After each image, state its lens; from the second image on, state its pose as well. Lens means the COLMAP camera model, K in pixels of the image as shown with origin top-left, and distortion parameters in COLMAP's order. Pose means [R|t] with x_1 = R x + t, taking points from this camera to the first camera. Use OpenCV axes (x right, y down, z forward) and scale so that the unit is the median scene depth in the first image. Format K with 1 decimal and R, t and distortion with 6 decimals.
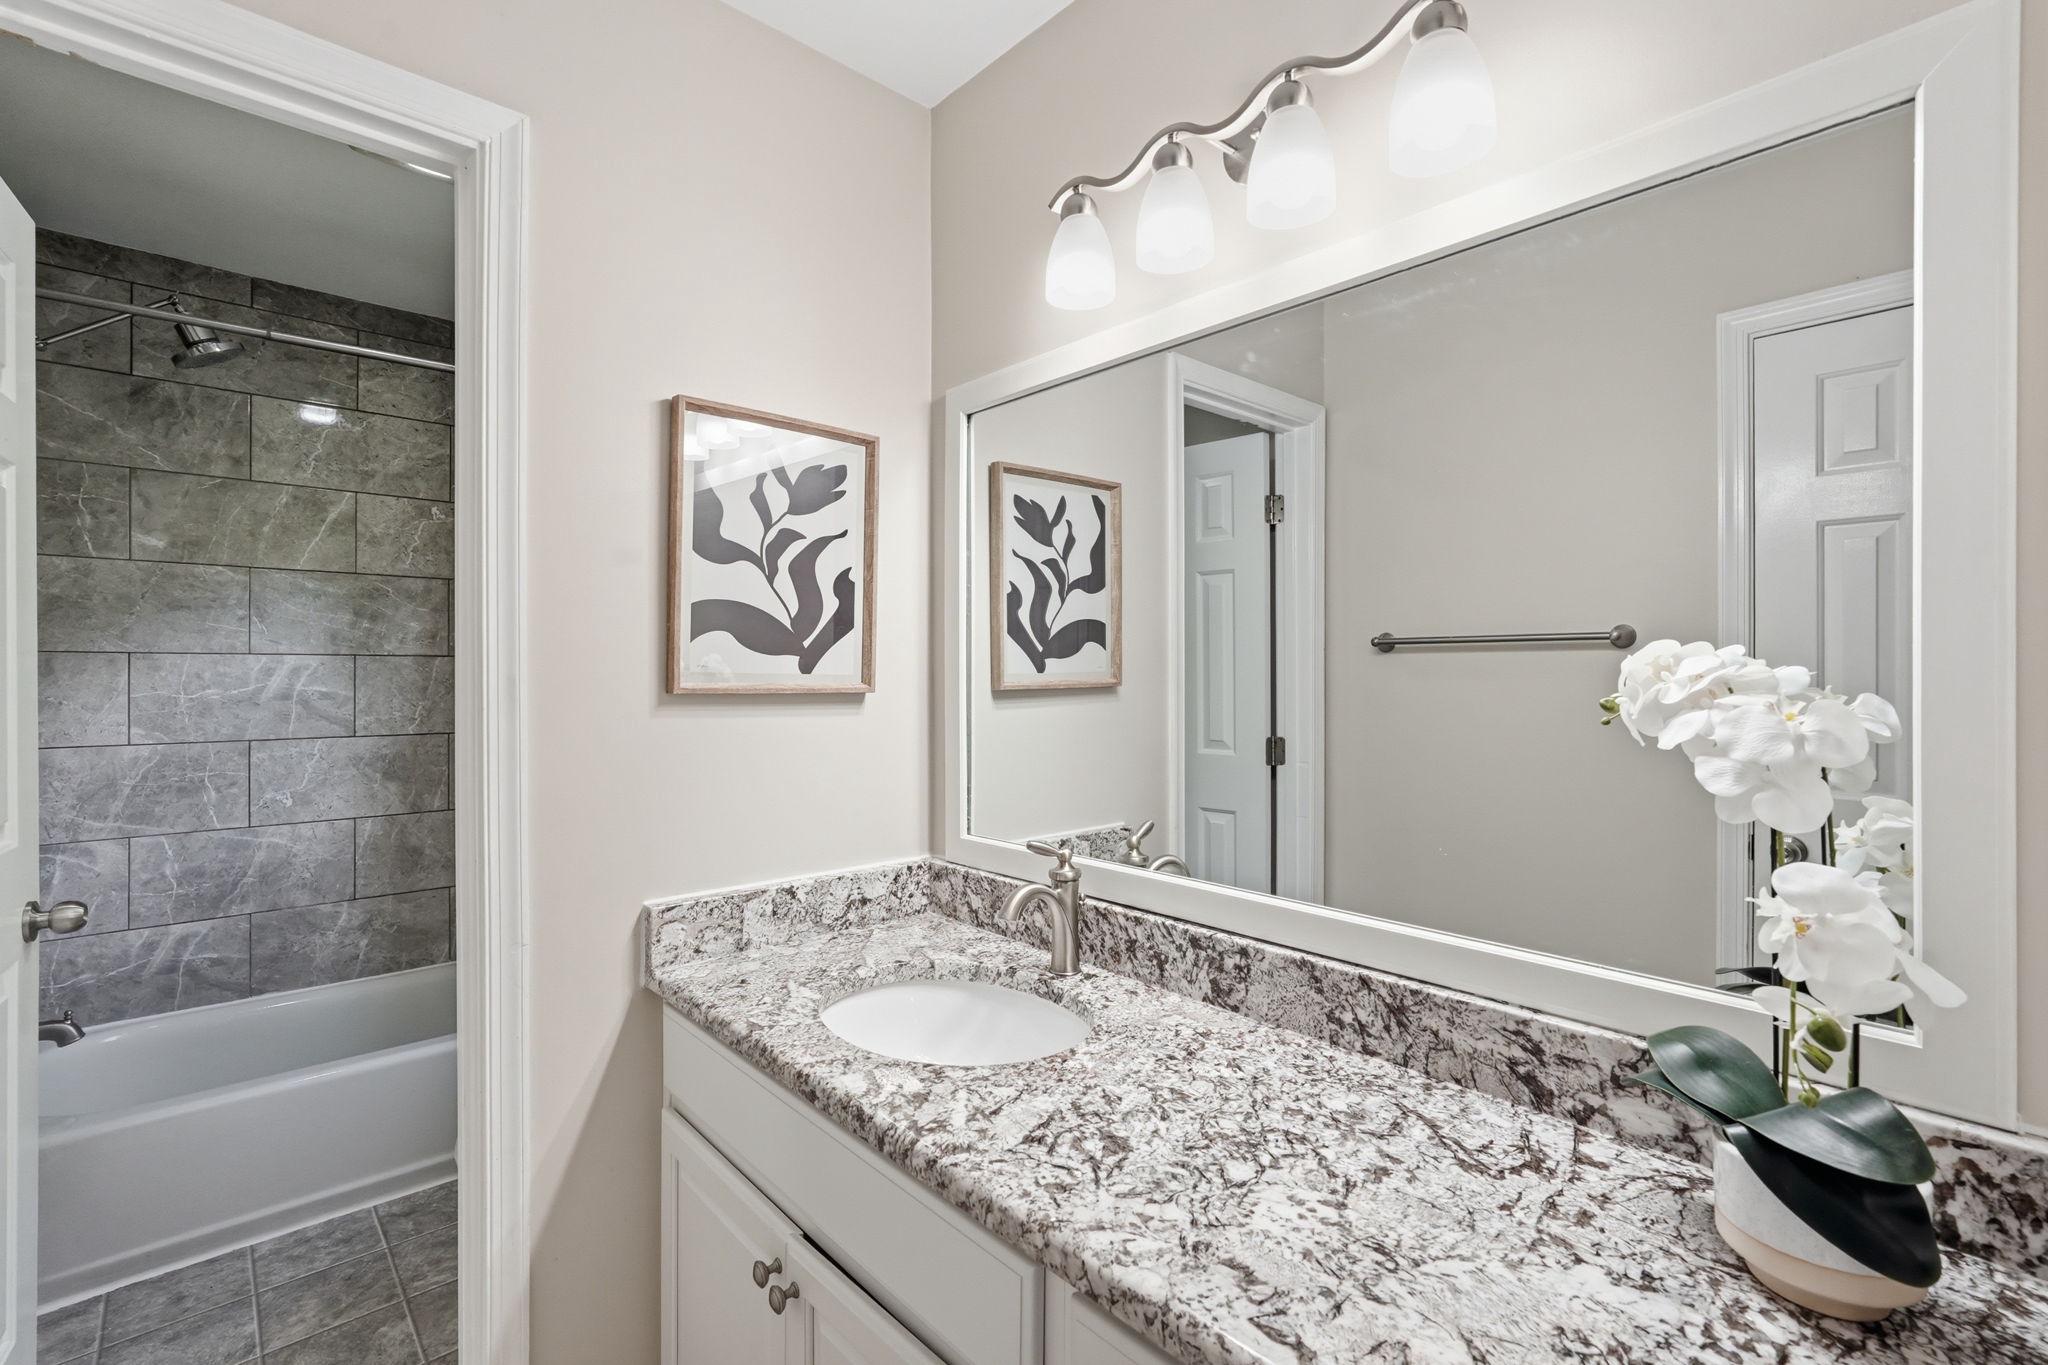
lens RADIAL K [[906.6, 0, 1024.8], [0, 906.6, 675.0], [0, 0, 1]] dist [-0.019261, 0.004048]
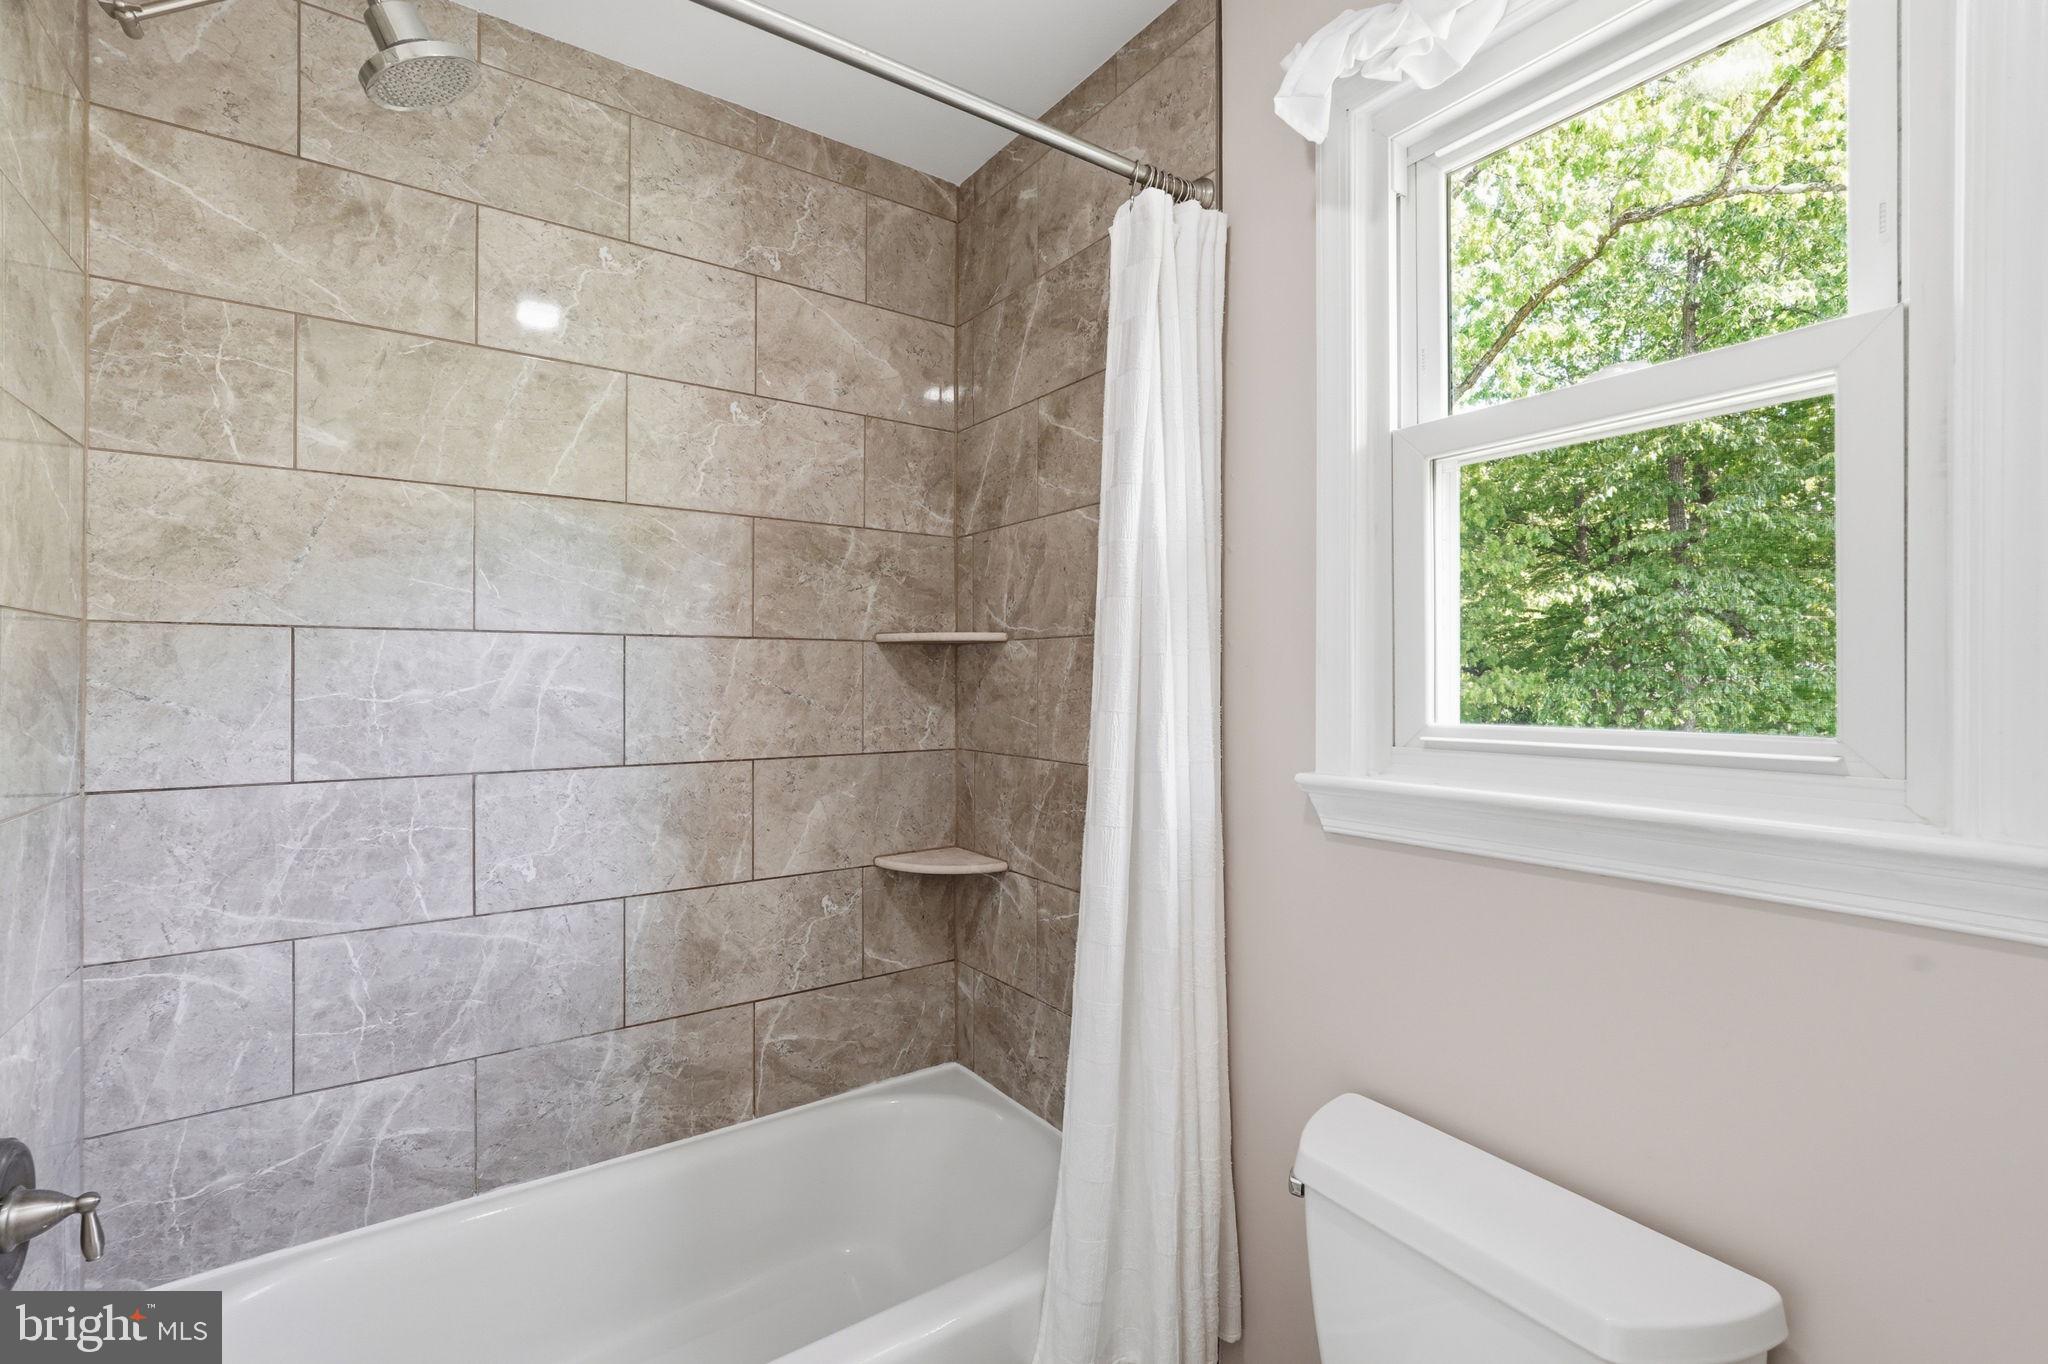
lens RADIAL K [[906.6, 0, 1014.2], [0, 906.6, 680.1], [0, 0, 1]] dist [-0.019261, 0.004048]
pose [[0.991395, -0.002619, -0.130877, -0.394155], [0.002184, 0.999992, -0.003461, 0.011901], [0.130885, 0.003145, 0.991393, 0.412686]]
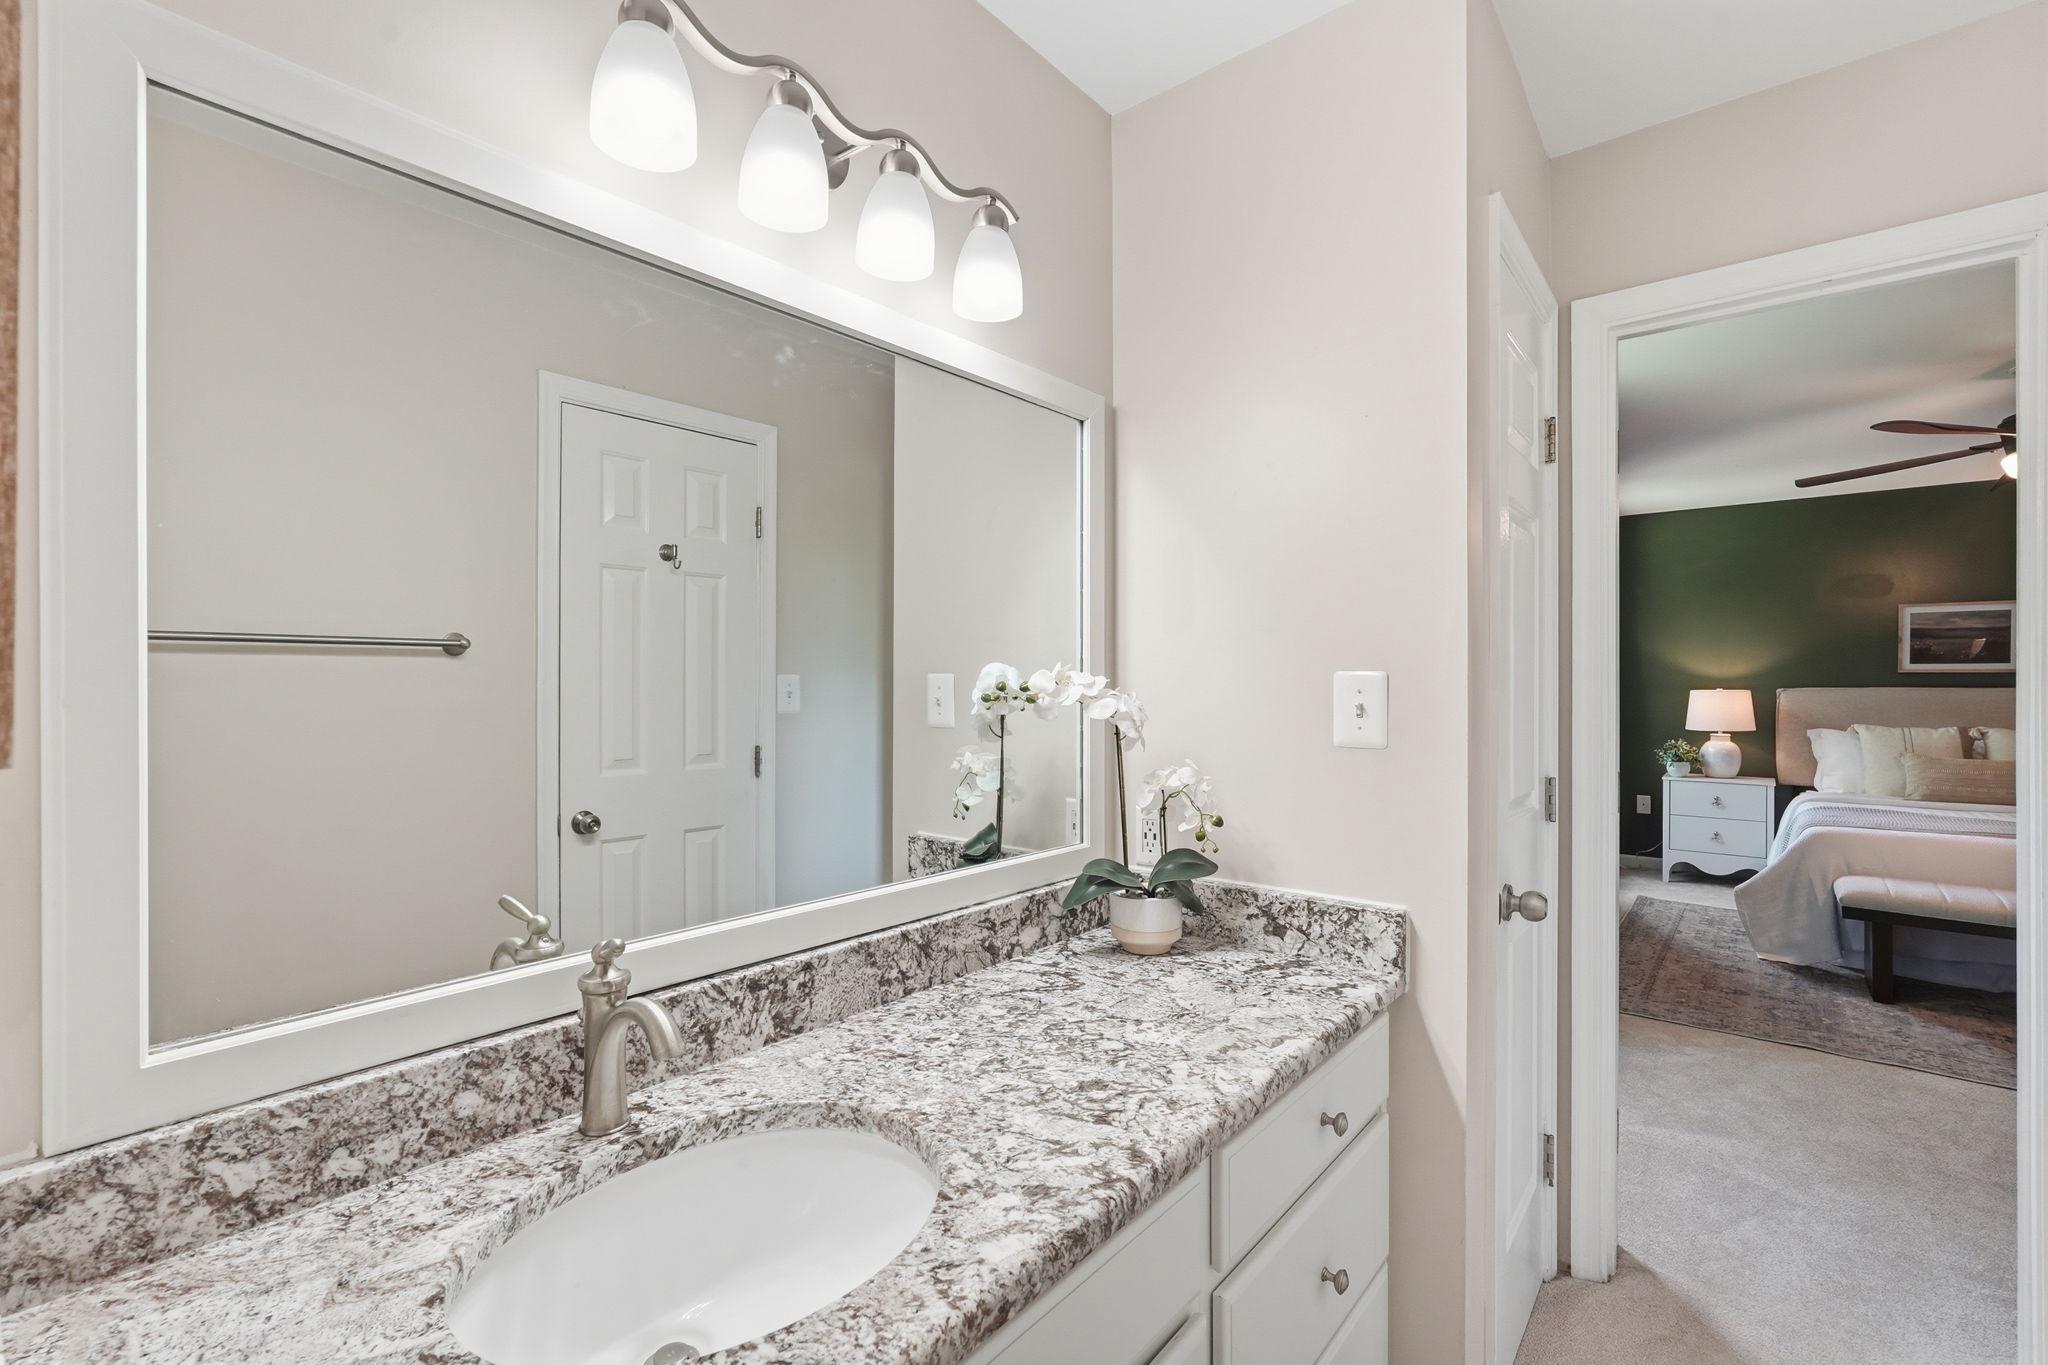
lens RADIAL K [[906.6, 0, 1014.9], [0, 906.6, 681.5], [0, 0, 1]] dist [-0.019261, 0.004048]
pose [[-0.128522, -0.001404, 0.991706, -1.446898], [0.003797, 0.999991, 0.001908, -0.002269], [-0.991699, 0.004010, -0.128515, 1.738783]]
